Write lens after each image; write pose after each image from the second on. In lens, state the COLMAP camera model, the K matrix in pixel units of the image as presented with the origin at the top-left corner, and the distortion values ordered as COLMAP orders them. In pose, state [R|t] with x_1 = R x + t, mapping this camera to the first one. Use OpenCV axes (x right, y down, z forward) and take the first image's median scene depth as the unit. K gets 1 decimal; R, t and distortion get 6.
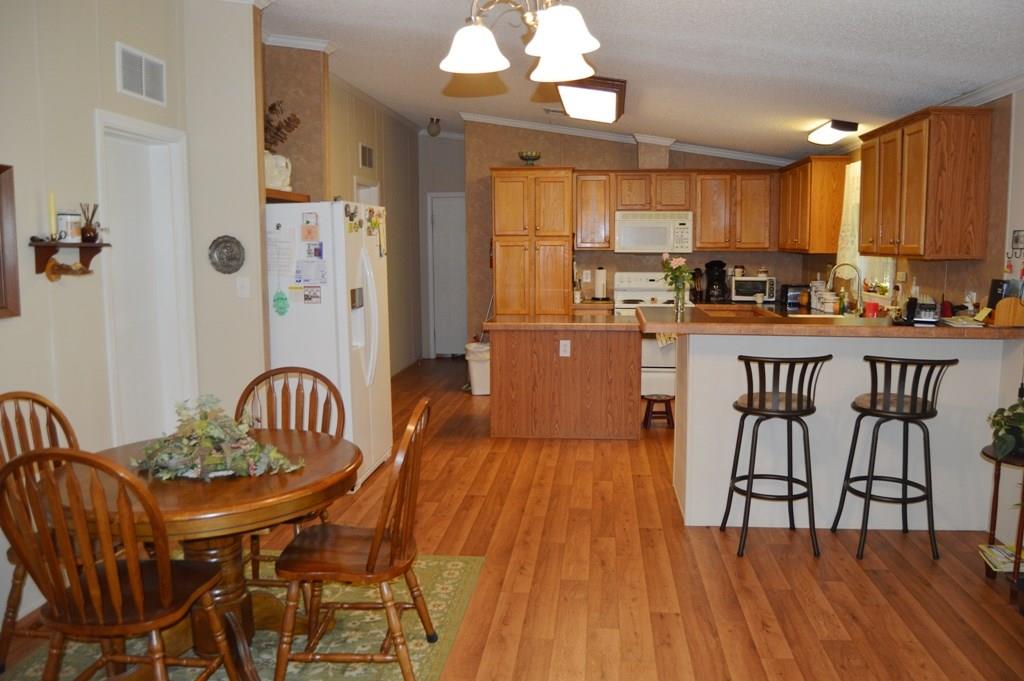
lens RADIAL K [[811.5, 0, 512.0], [0, 811.5, 340.5], [0, 0, 1]] dist [-0.088344, 0.033226]
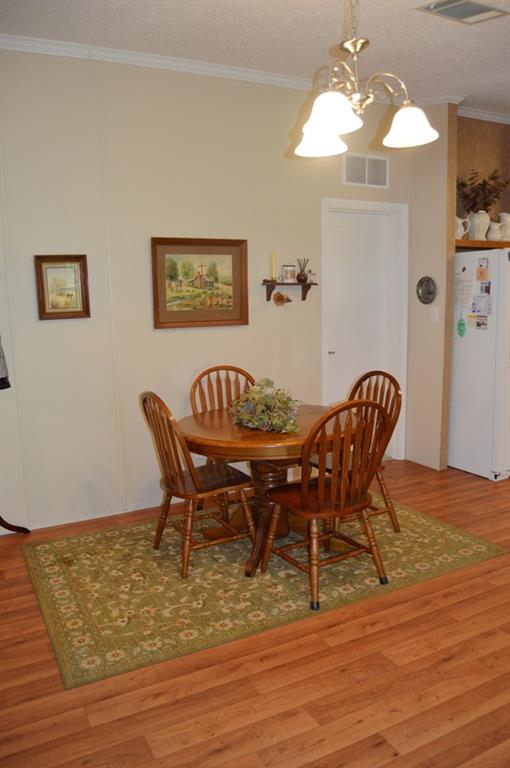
lens RADIAL K [[608.6, 0, 260.0], [0, 608.6, 392.5], [0, 0, 1]] dist [-0.088344, 0.033226]
pose [[0.573478, 0.137975, -0.807518, 1.548648], [-0.082443, 0.990431, 0.110680, -0.101896], [0.815062, 0.003102, 0.579366, 0.683238]]
